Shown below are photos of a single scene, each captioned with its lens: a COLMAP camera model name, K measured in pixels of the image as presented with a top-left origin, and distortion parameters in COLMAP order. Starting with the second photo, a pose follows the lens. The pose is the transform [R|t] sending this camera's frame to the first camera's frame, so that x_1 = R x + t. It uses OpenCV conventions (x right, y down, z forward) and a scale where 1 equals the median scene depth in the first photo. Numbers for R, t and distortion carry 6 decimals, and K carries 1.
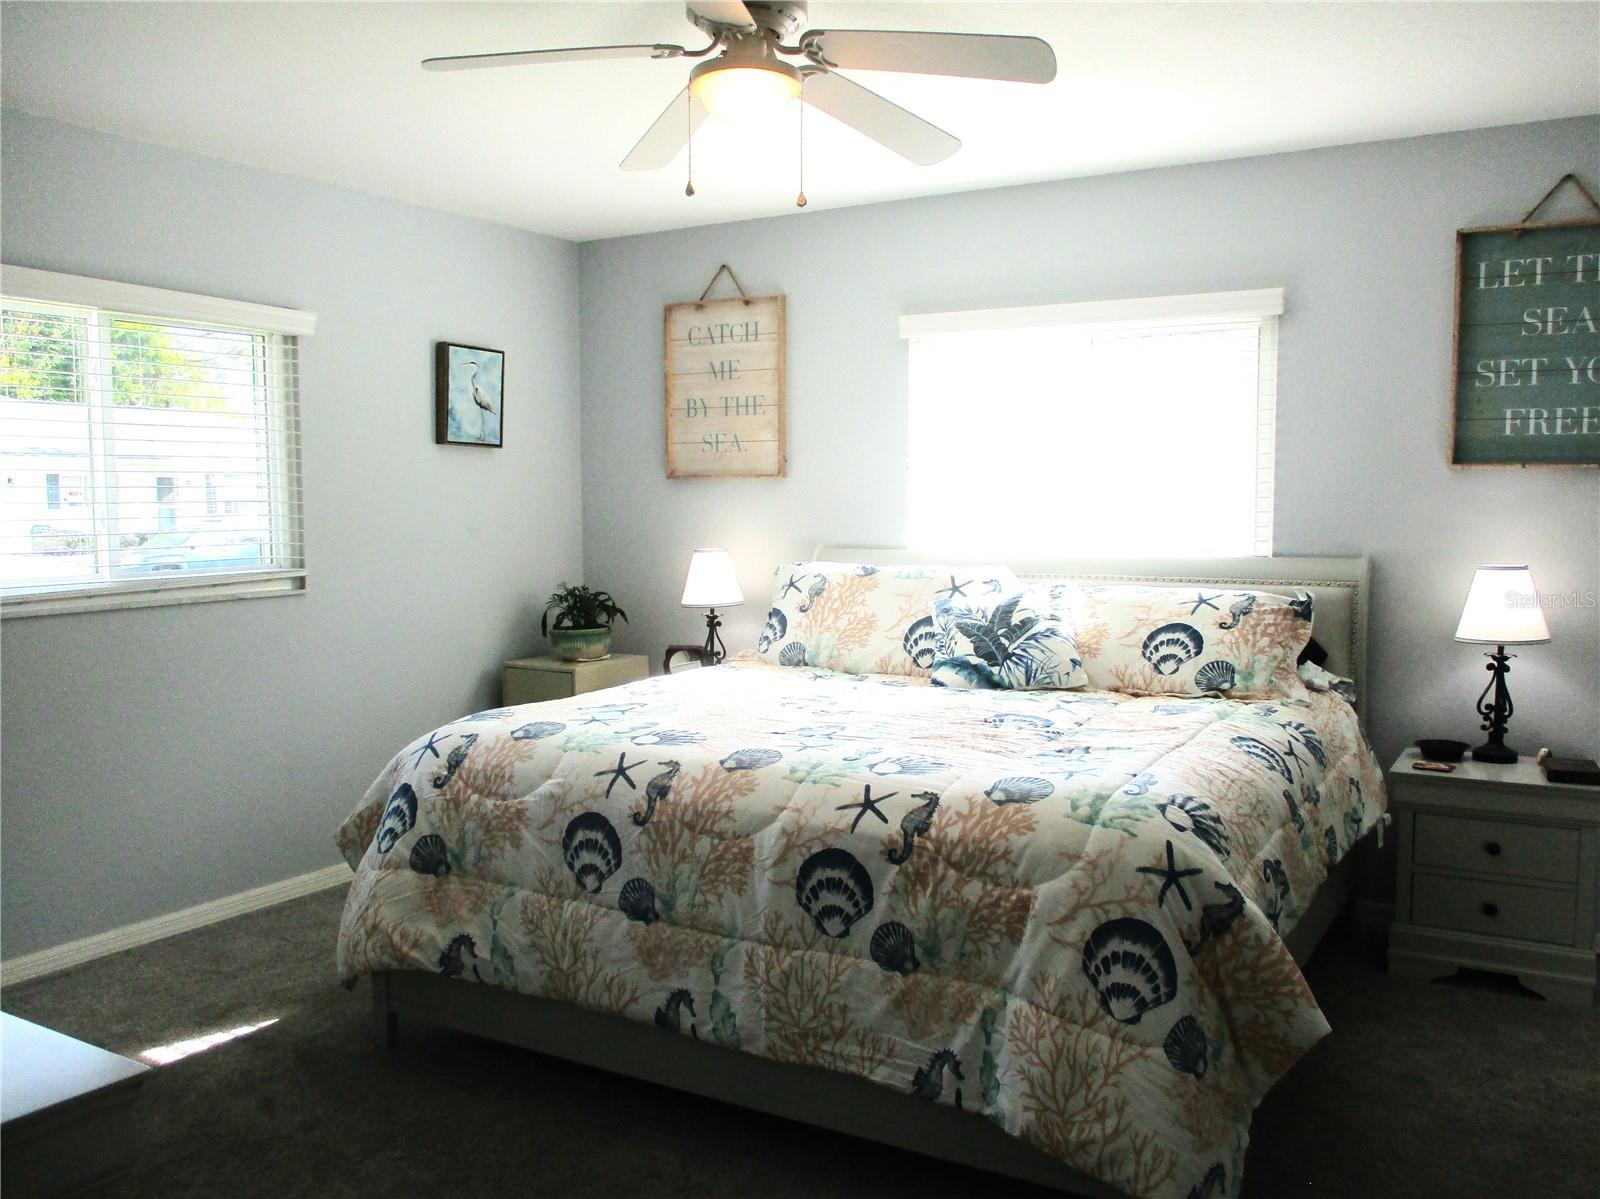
lens RADIAL K [[1338.4, 0, 797.6], [0, 1338.4, 601.3], [0, 0, 1]] dist [-0.034761, 0.022533]
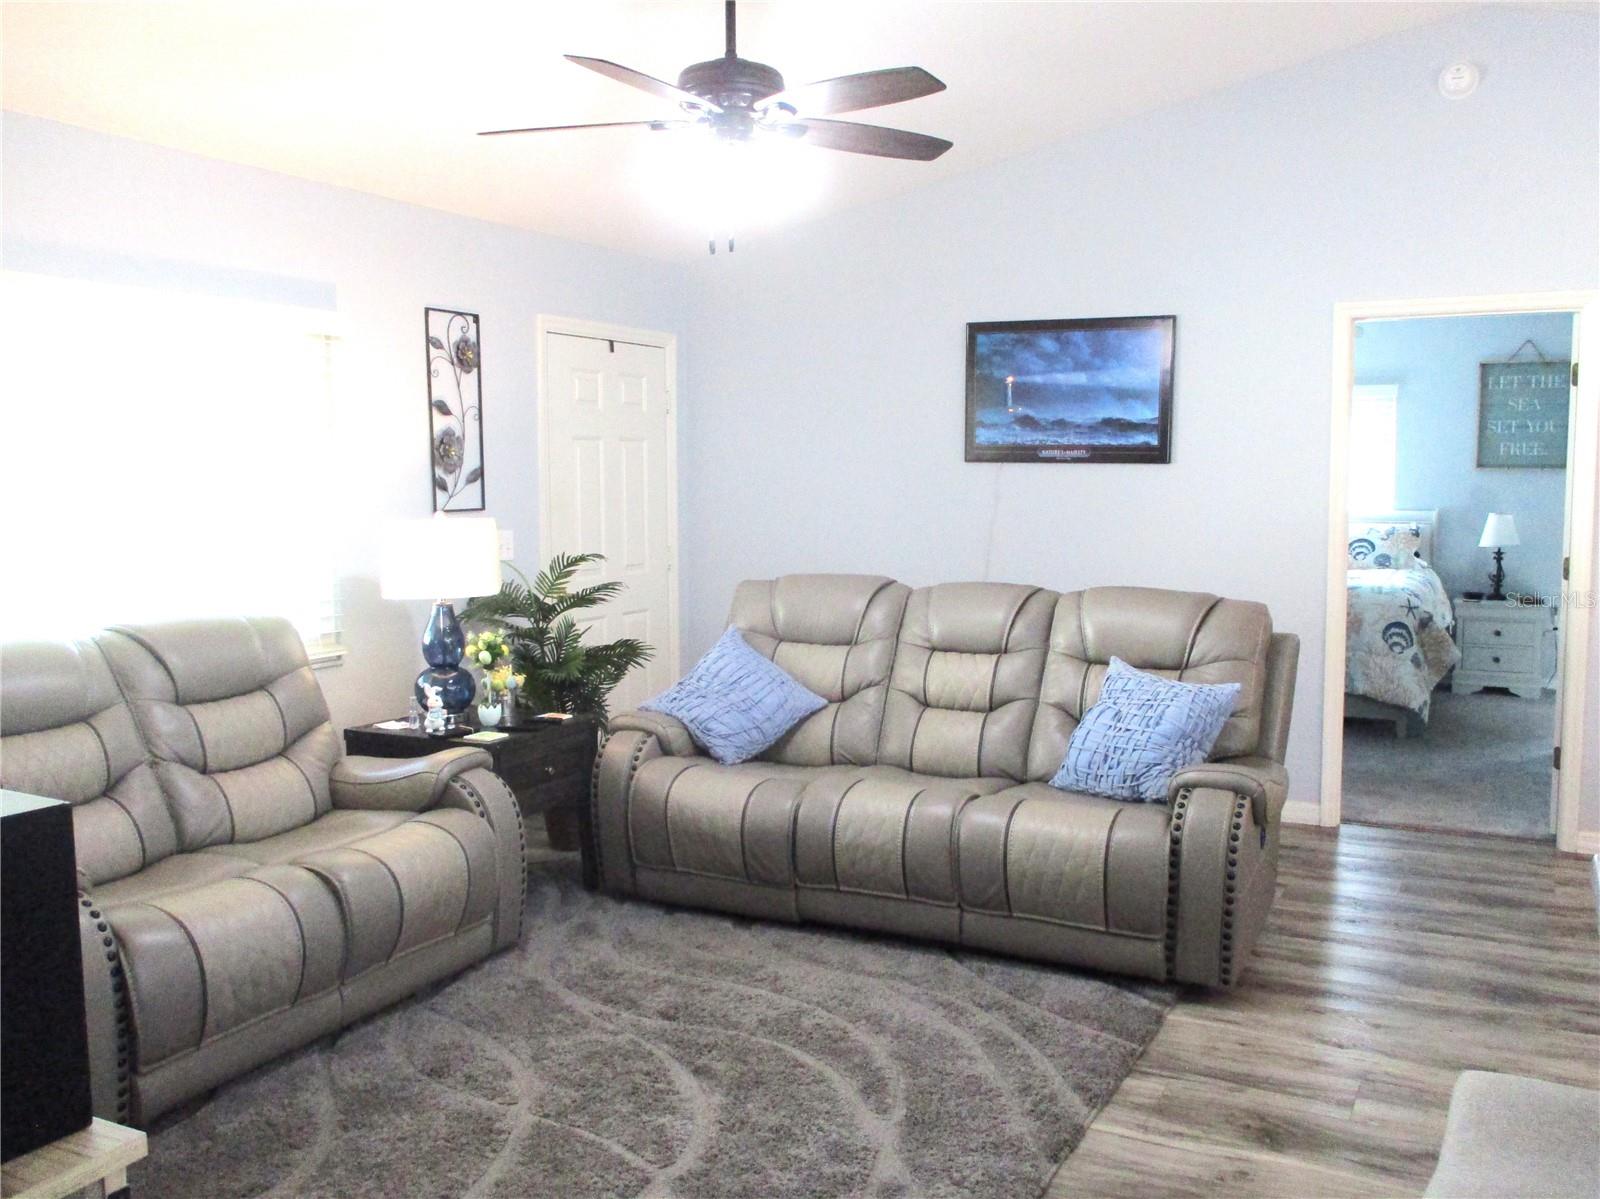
lens RADIAL K [[1407.1, 0, 787.7], [0, 1407.1, 599.1], [0, 0, 1]] dist [-0.026055, 0.019053]
pose [[0.998397, -0.007221, 0.056137, -0.851978], [0.006449, 0.999882, 0.013928, 0.082158], [-0.056231, -0.013543, 0.998326, -1.372713]]
